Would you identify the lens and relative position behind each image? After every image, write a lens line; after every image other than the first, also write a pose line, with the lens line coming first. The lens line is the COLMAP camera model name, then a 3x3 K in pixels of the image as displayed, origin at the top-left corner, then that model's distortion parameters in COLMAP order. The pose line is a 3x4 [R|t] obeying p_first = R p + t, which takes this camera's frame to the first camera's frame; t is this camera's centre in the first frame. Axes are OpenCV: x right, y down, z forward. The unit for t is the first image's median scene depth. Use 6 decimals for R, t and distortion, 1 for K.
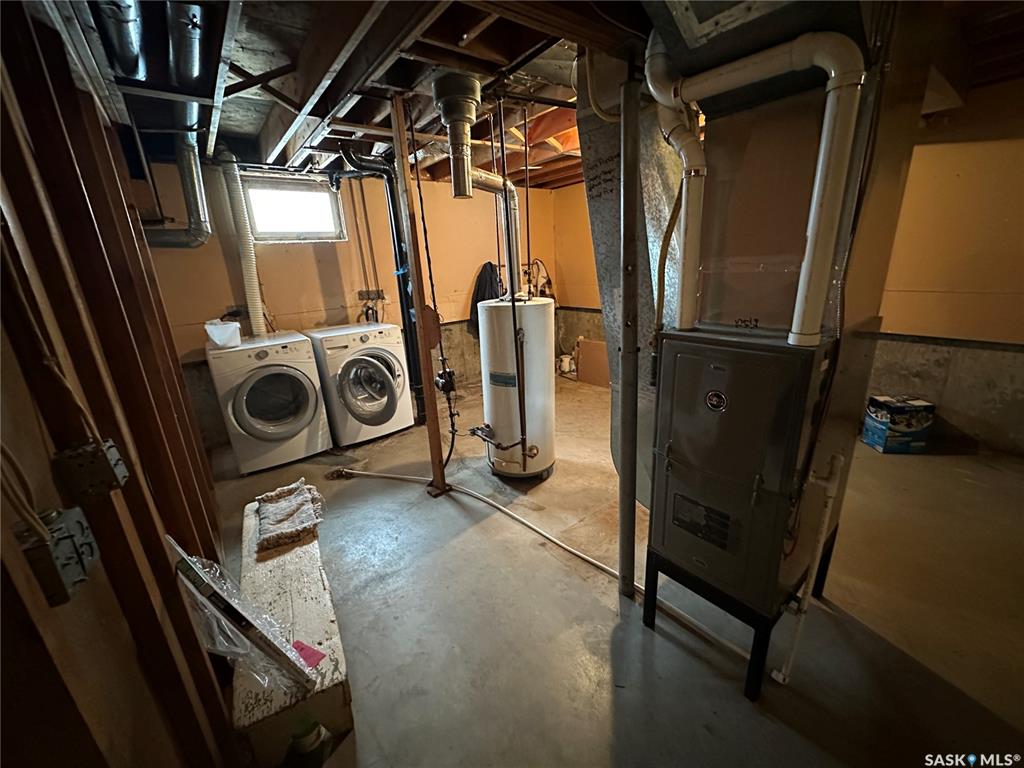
lens RADIAL K [[404.7, 0, 509.5], [0, 404.7, 382.9], [0, 0, 1]] dist [-0.003299, -0.000034]
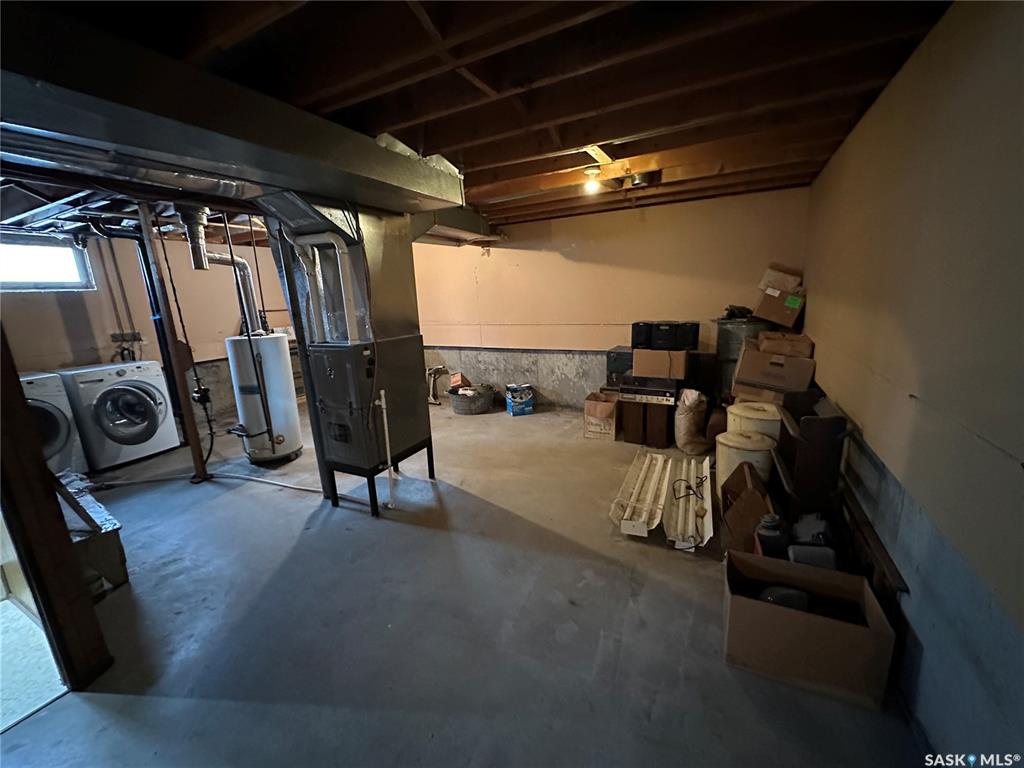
lens RADIAL K [[404.7, 0, 510.7], [0, 404.7, 383.9], [0, 0, 1]] dist [-0.003299, -0.000034]
pose [[0.904583, -0.078892, 0.418933, 0.198106], [0.119076, 0.990371, -0.070611, 0.161411], [-0.409328, 0.113758, 0.905268, -0.600567]]
